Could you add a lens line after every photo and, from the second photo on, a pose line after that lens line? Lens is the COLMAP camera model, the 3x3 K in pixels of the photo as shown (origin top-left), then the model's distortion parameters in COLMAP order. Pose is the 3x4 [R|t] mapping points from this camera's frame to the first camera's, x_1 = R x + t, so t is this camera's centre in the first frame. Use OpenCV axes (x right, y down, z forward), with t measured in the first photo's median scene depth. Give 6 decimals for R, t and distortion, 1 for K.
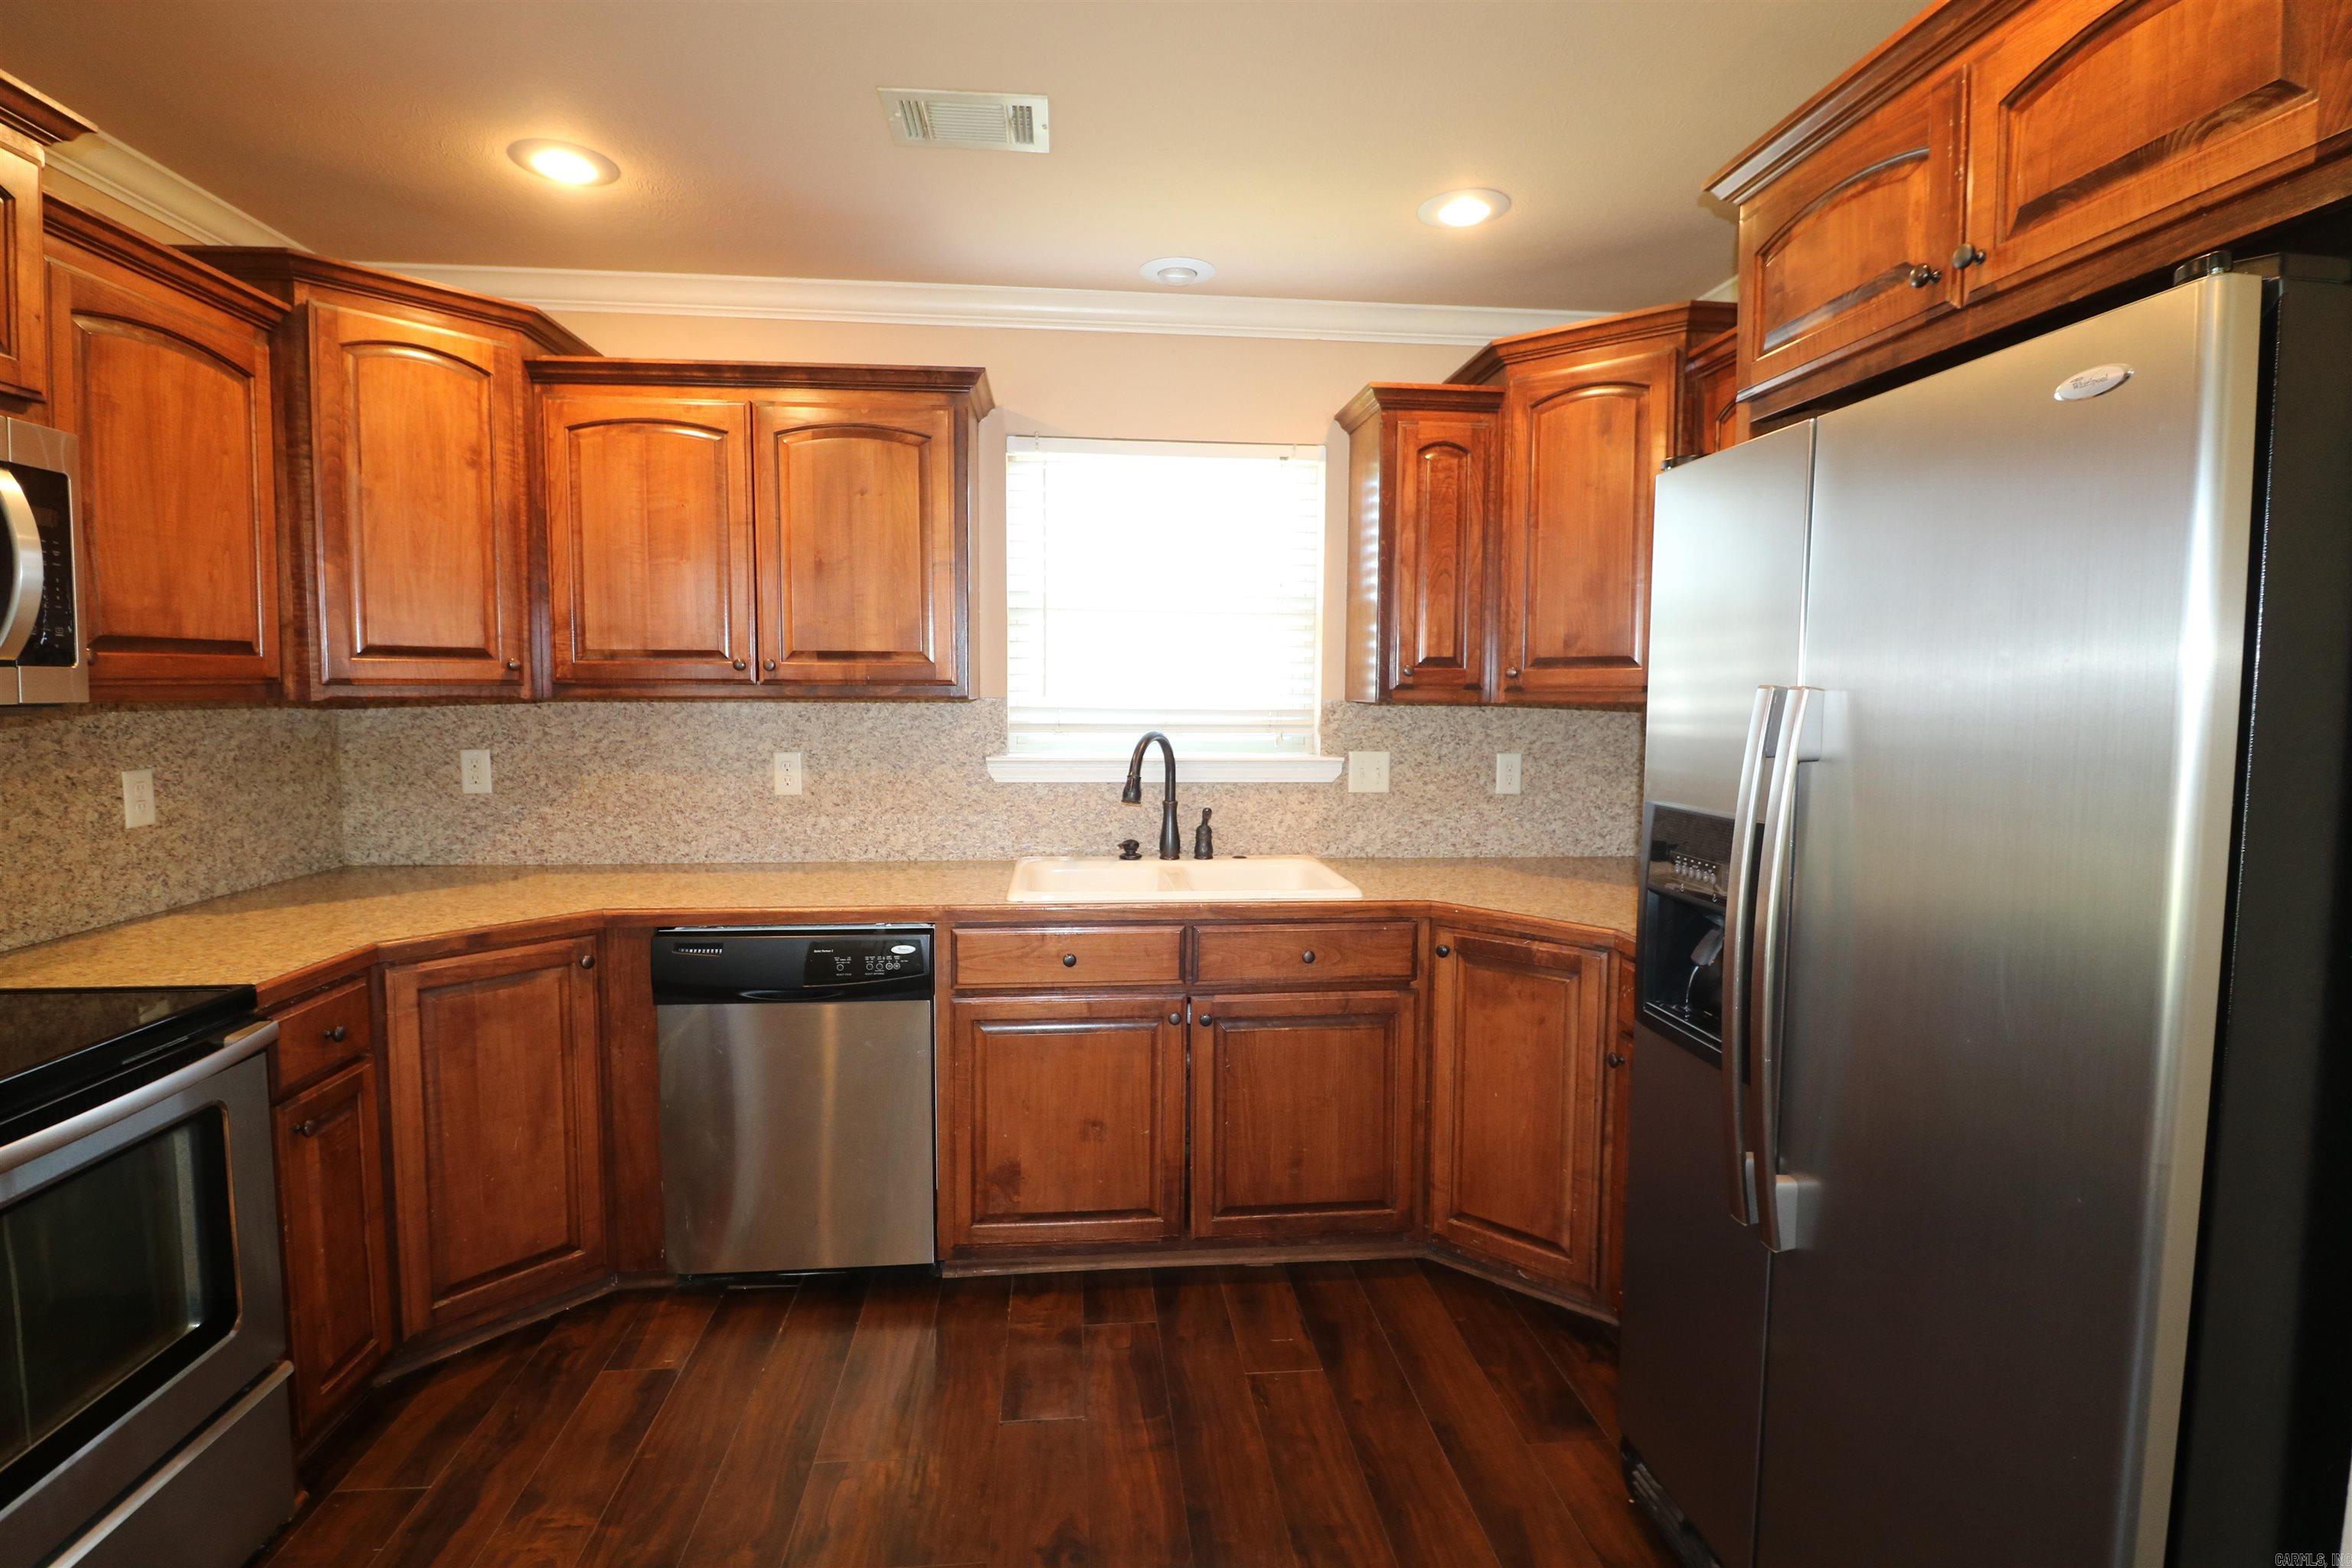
lens RADIAL K [[1105.2, 0, 1171.0], [0, 1105.2, 764.9], [0, 0, 1]] dist [0.001556, -0.014914]
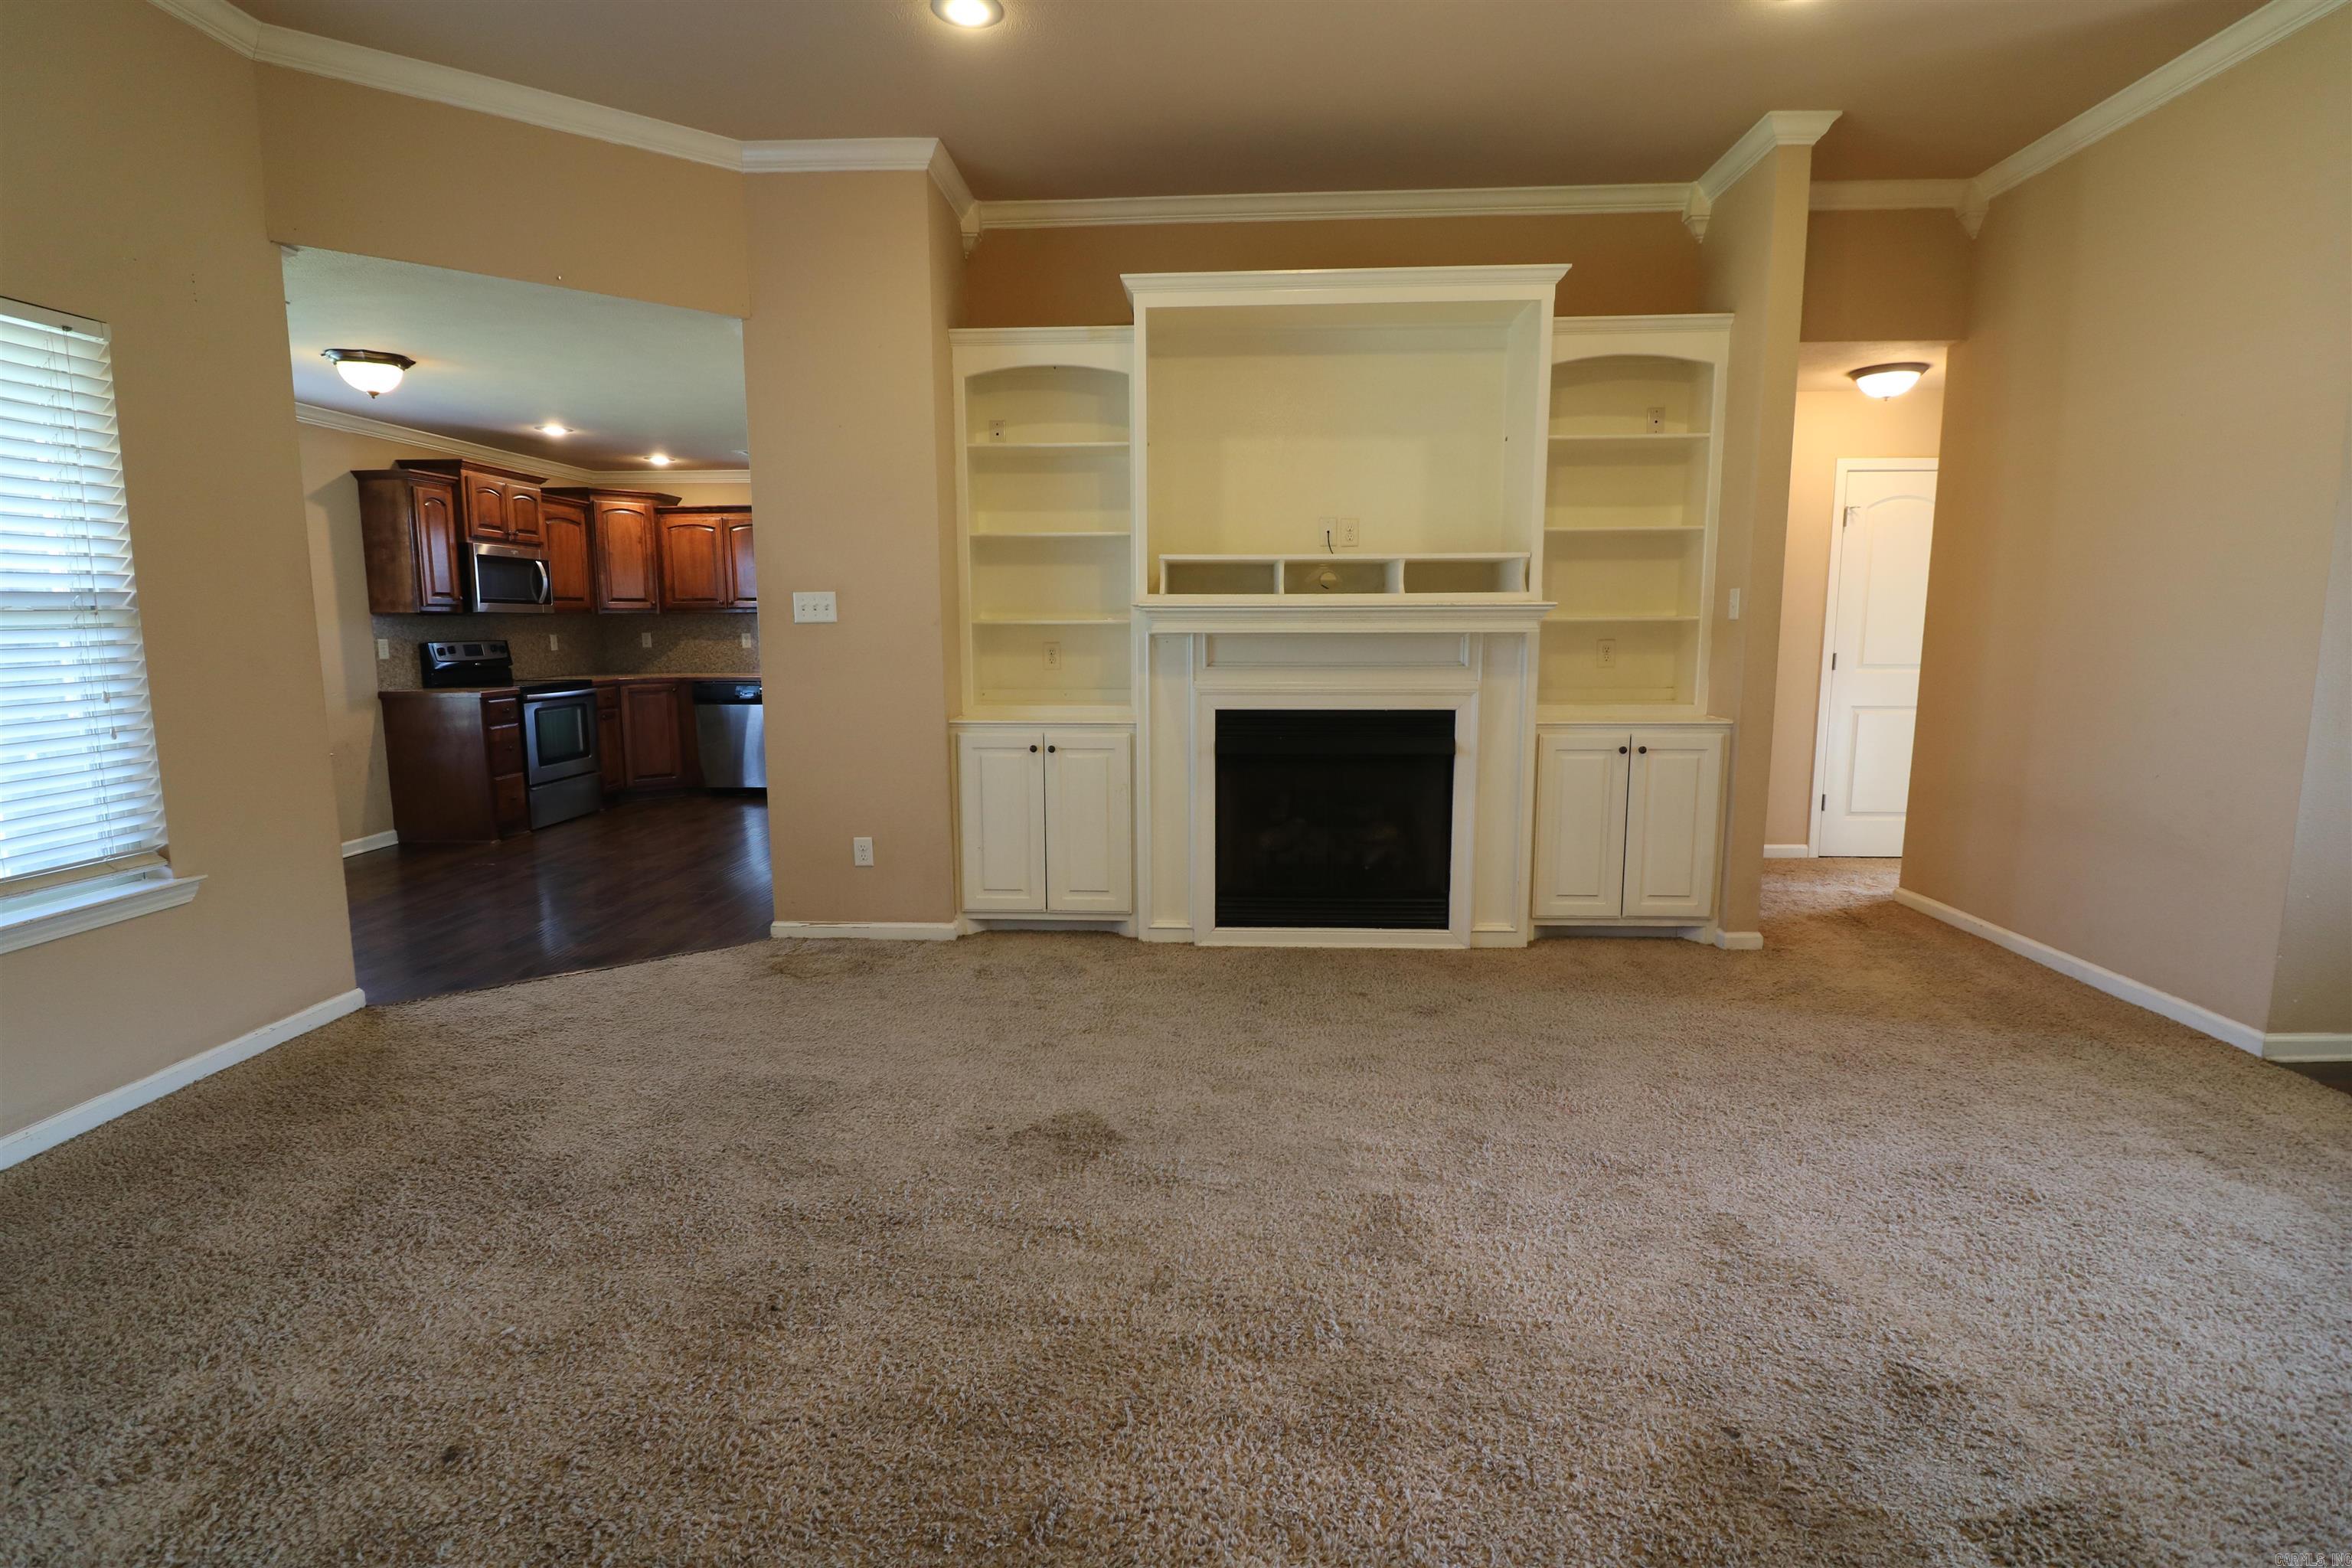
lens RADIAL K [[1082.6, 0, 1162.0], [0, 1082.6, 767.7], [0, 0, 1]] dist [-0.000594, -0.013291]
pose [[0.988264, 0.010602, -0.152385, 1.333851], [-0.000869, 0.997963, 0.063796, 0.181432], [0.152751, -0.062915, 0.986260, -1.886790]]
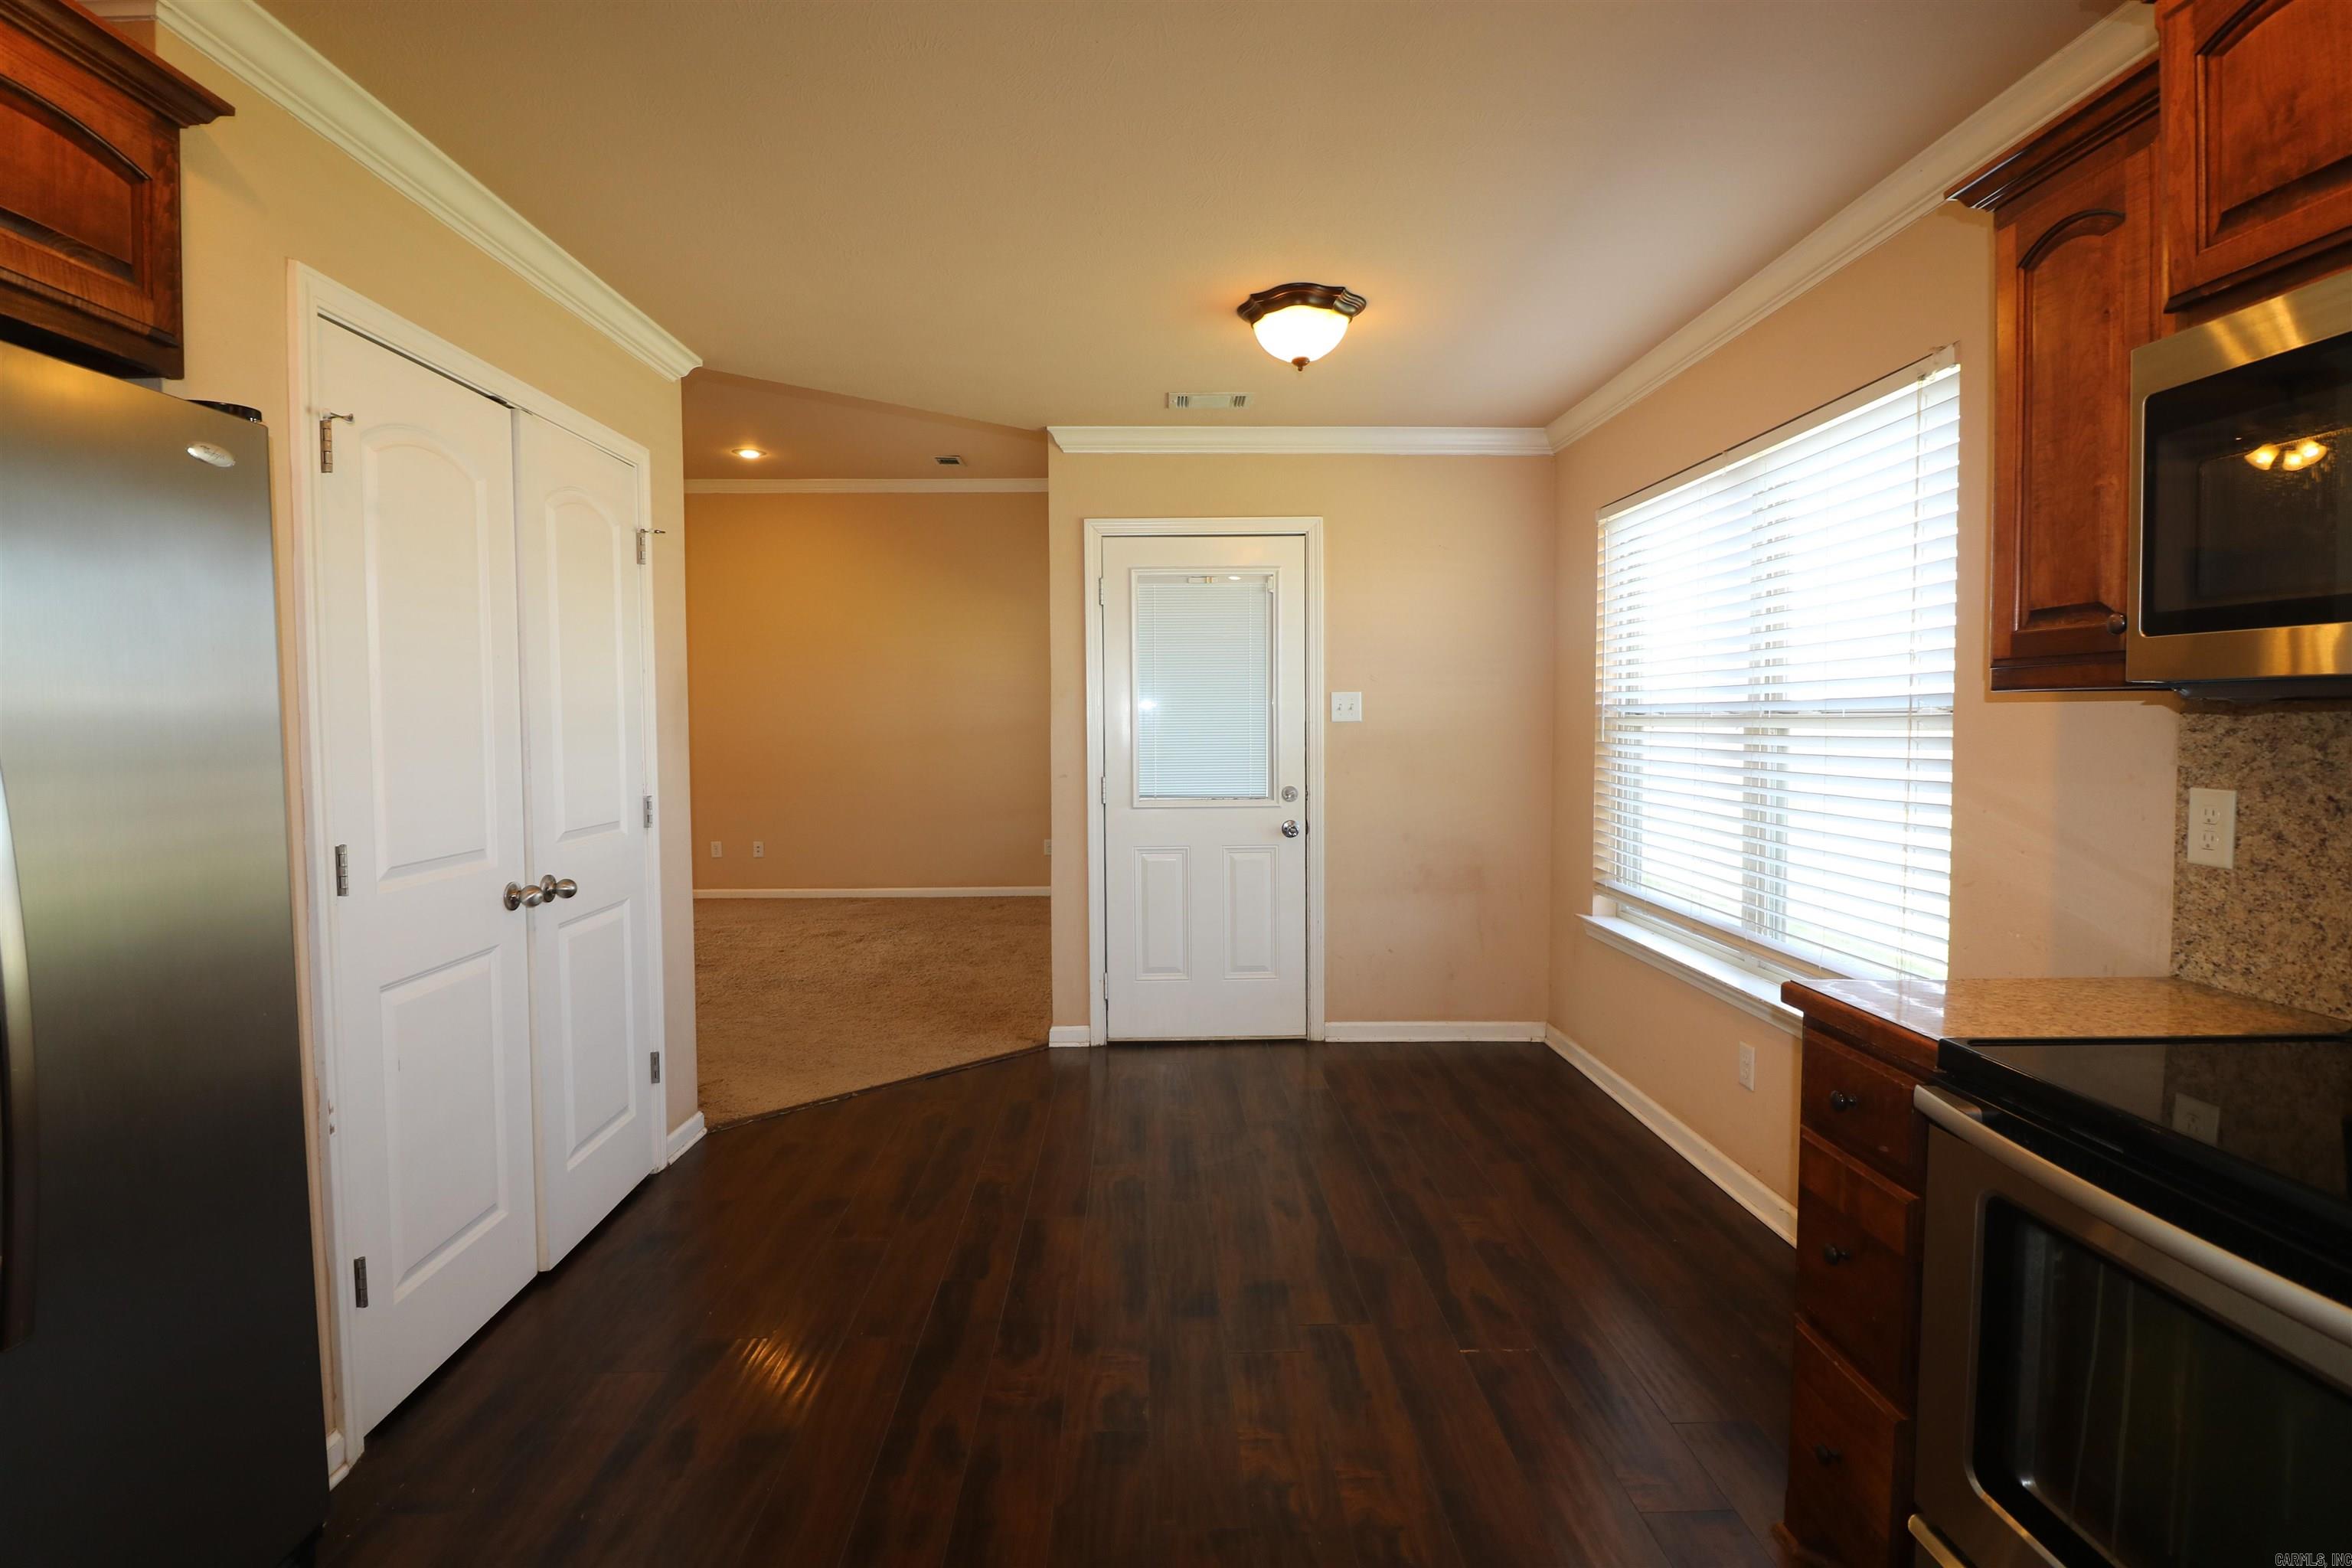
lens RADIAL K [[1122.3, 0, 1171.2], [0, 1122.3, 770.8], [0, 0, 1]] dist [0.001399, -0.014533]
pose [[-0.997076, -0.004215, 0.076300, -0.202415], [0.004642, 0.993292, 0.115540, -0.039507], [-0.076275, 0.115557, -0.990368, 0.934919]]
